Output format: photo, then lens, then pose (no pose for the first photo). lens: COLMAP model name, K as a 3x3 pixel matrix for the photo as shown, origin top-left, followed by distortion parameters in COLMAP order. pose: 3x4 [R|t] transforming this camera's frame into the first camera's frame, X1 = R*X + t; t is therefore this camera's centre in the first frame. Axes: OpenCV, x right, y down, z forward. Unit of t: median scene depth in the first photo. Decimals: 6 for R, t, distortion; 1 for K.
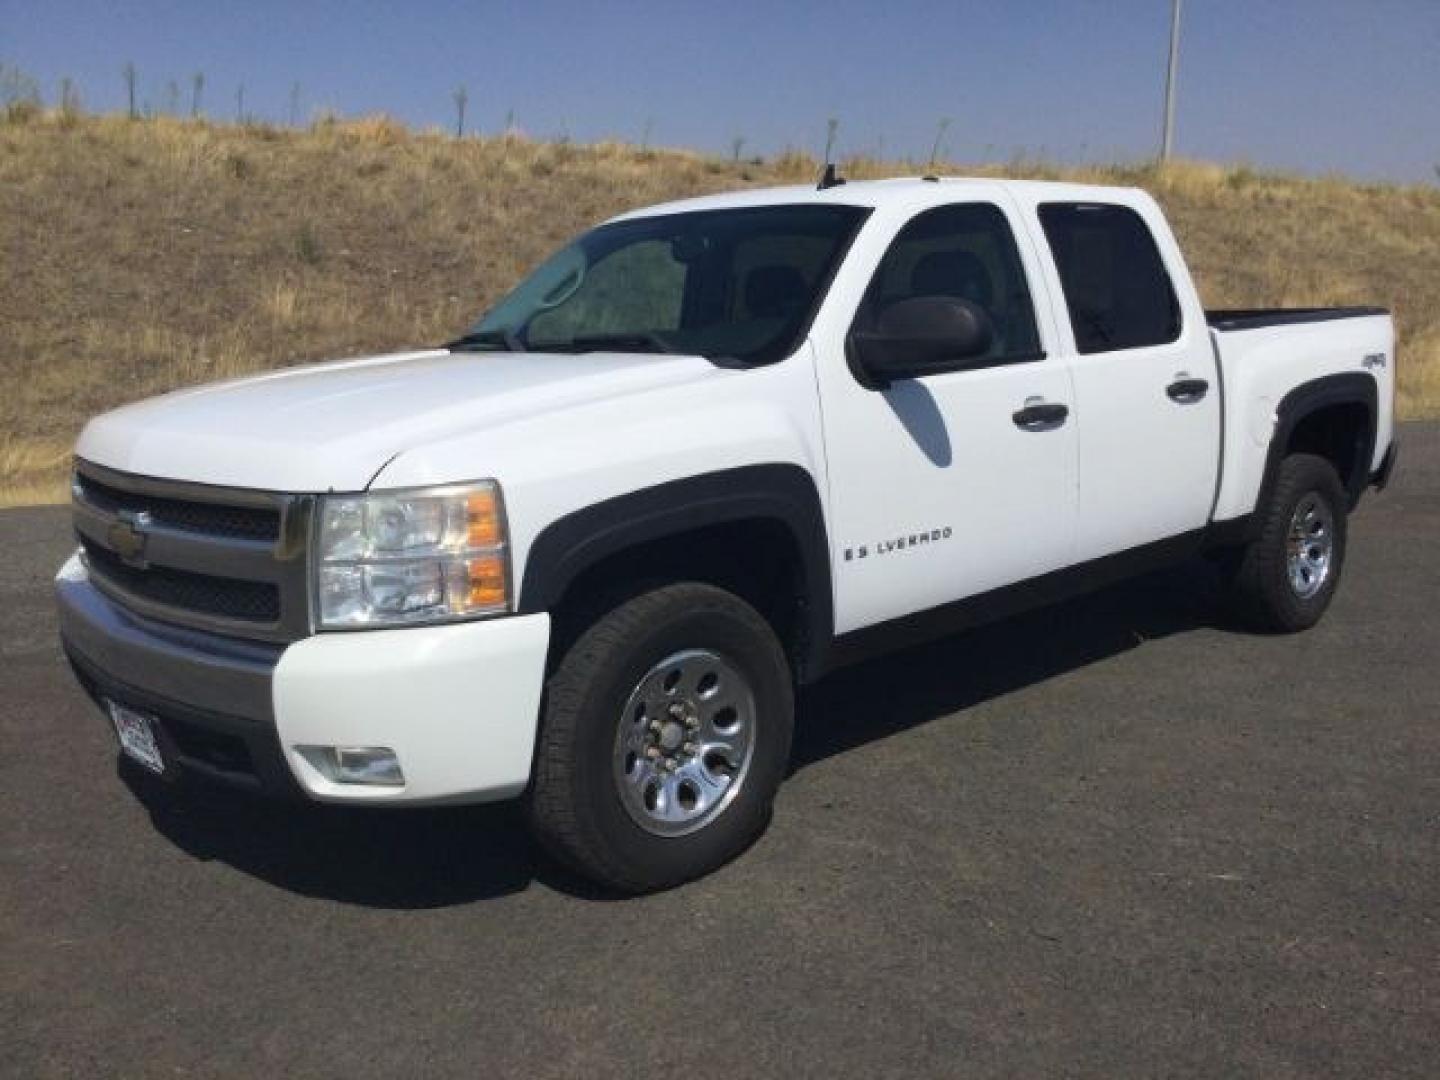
lens RADIAL K [[1320.8, 0, 720.0], [0, 1320.8, 540.0], [0, 0, 1]] dist [0.093636, -0.184566]
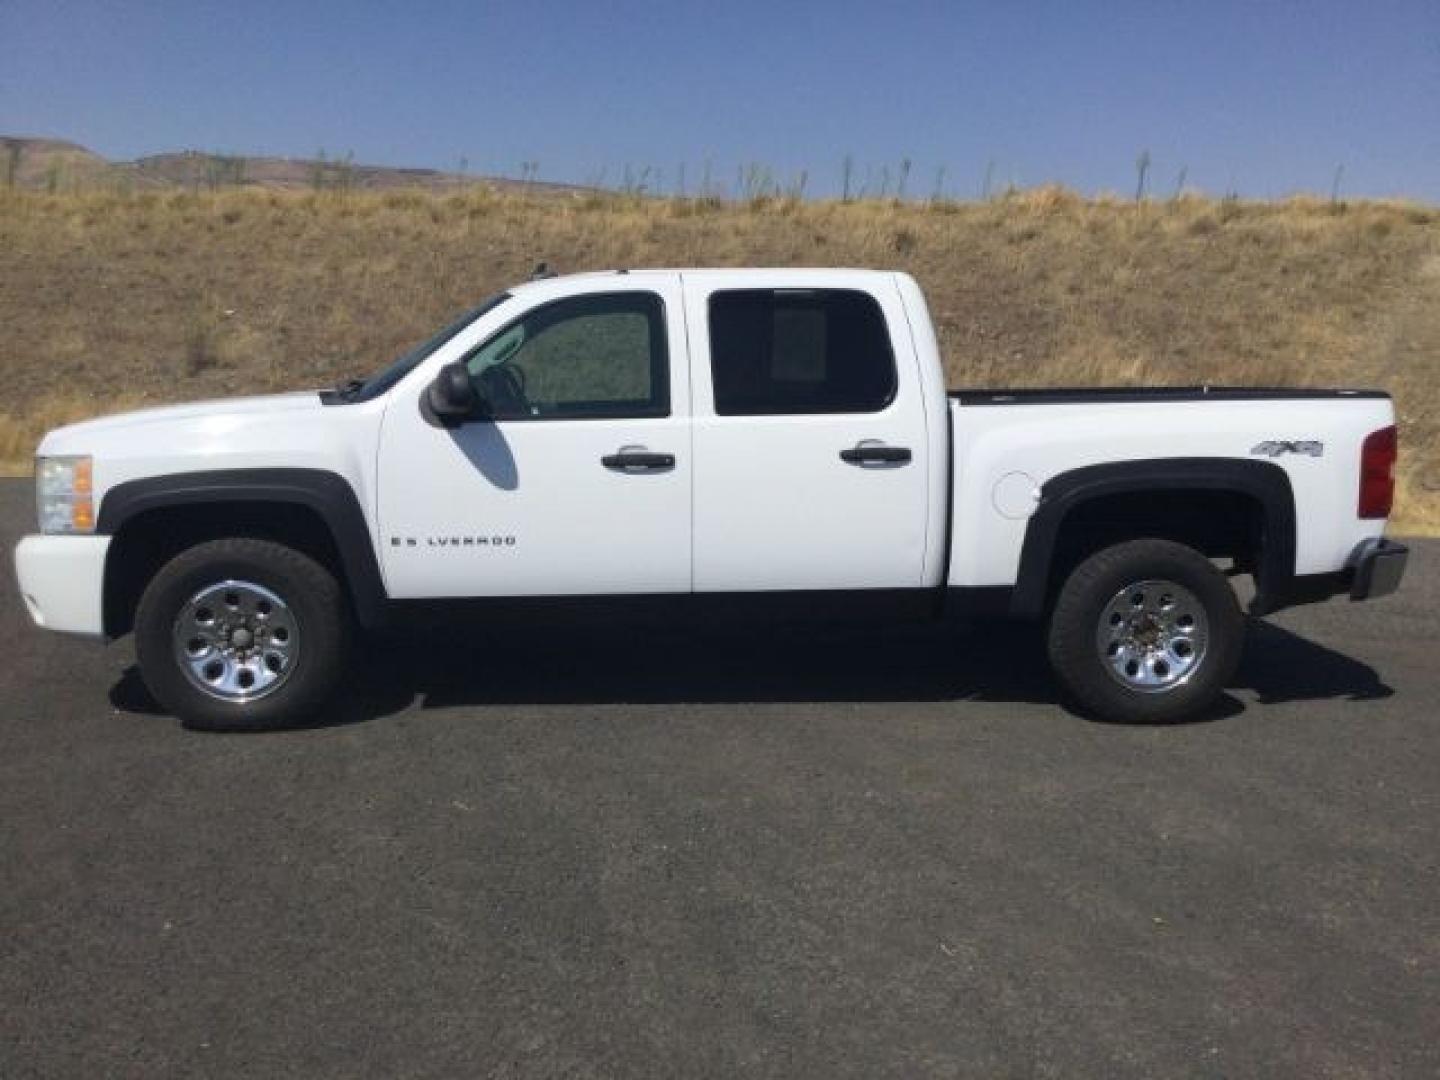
lens RADIAL K [[1320.8, 0, 720.0], [0, 1320.8, 540.0], [0, 0, 1]] dist [0.093636, -0.184566]
pose [[0.773509, 0.109698, -0.624220, 0.858565], [-0.133837, 0.990969, 0.008304, -0.033456], [0.619493, 0.077121, 0.781205, 0.078723]]
